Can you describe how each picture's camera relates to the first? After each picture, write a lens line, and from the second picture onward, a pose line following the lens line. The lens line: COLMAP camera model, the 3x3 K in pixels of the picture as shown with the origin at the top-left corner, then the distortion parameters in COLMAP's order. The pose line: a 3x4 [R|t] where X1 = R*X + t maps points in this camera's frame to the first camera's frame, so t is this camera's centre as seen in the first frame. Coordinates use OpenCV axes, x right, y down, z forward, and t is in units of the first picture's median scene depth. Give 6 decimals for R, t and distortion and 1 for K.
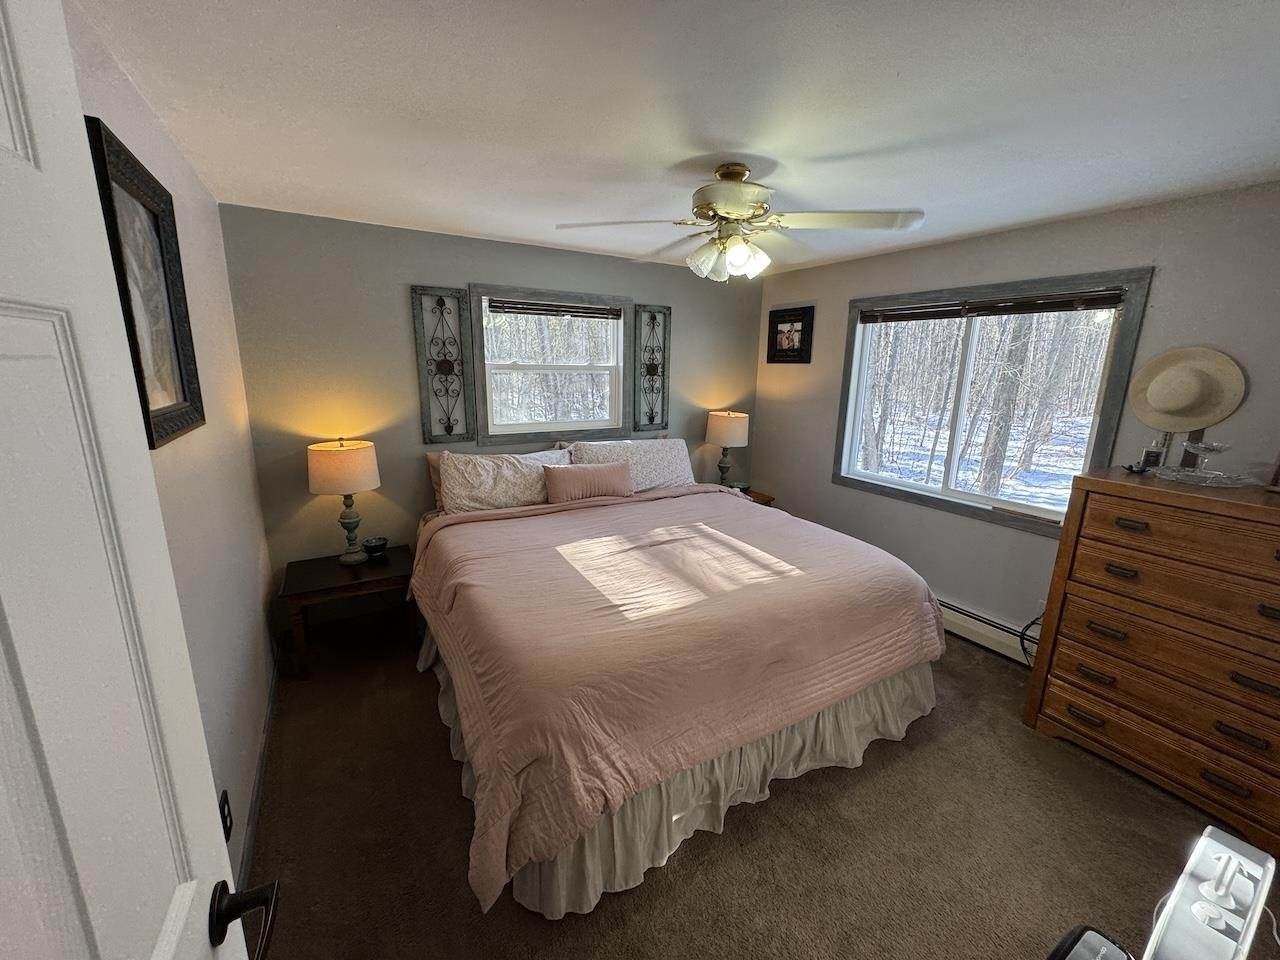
lens RADIAL K [[508.6, 0, 639.8], [0, 508.6, 476.1], [0, 0, 1]] dist [-0.002023, 0.000734]
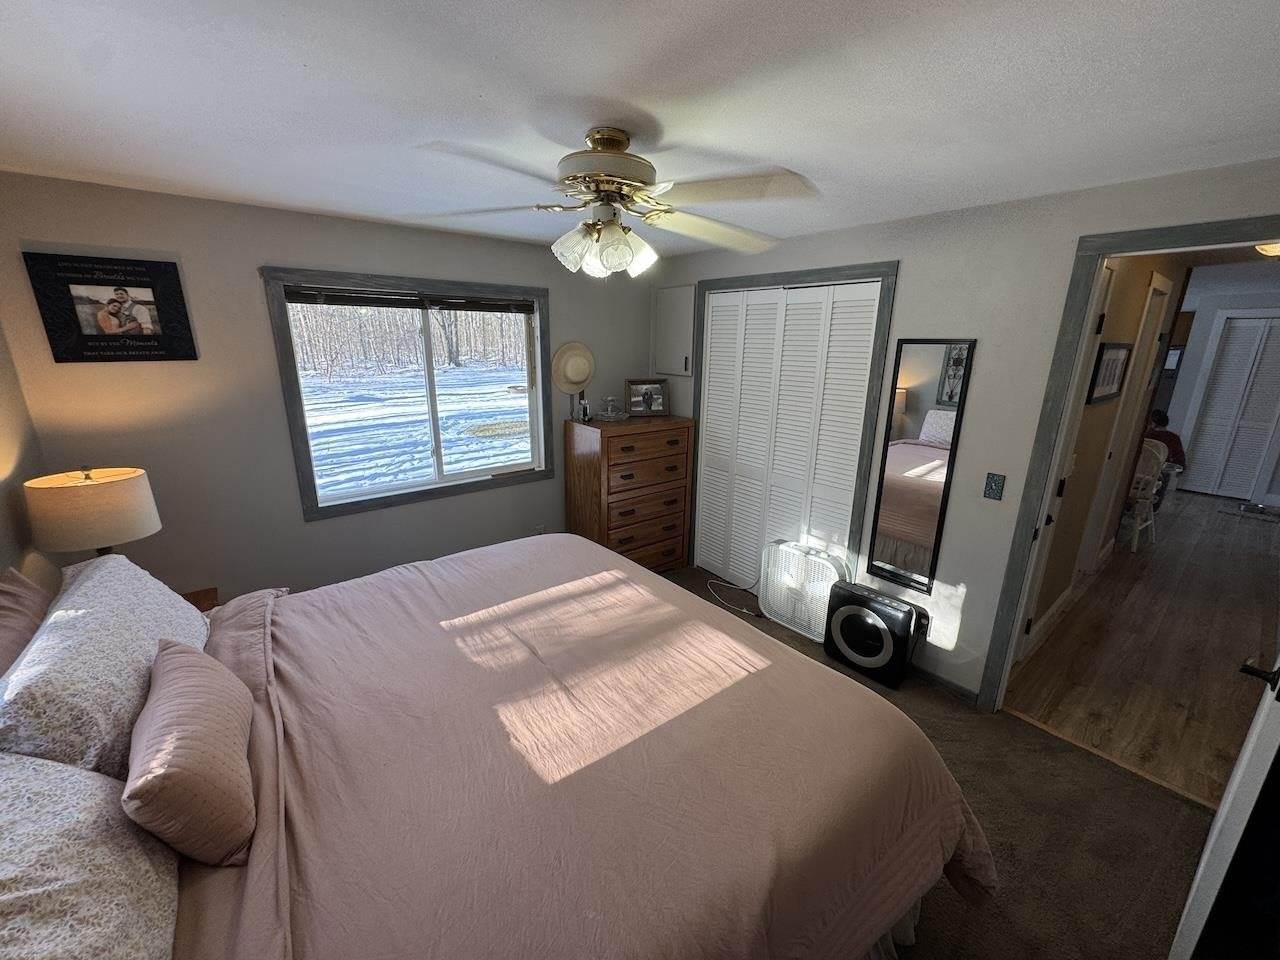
lens RADIAL K [[508.6, 0, 639.8], [0, 508.6, 476.1], [0, 0, 1]] dist [-0.002023, 0.000734]
pose [[-0.137306, -0.277798, 0.950776, -0.493234], [0.200507, 0.932201, 0.301327, -0.233829], [-0.970023, 0.232012, -0.072296, 0.776926]]
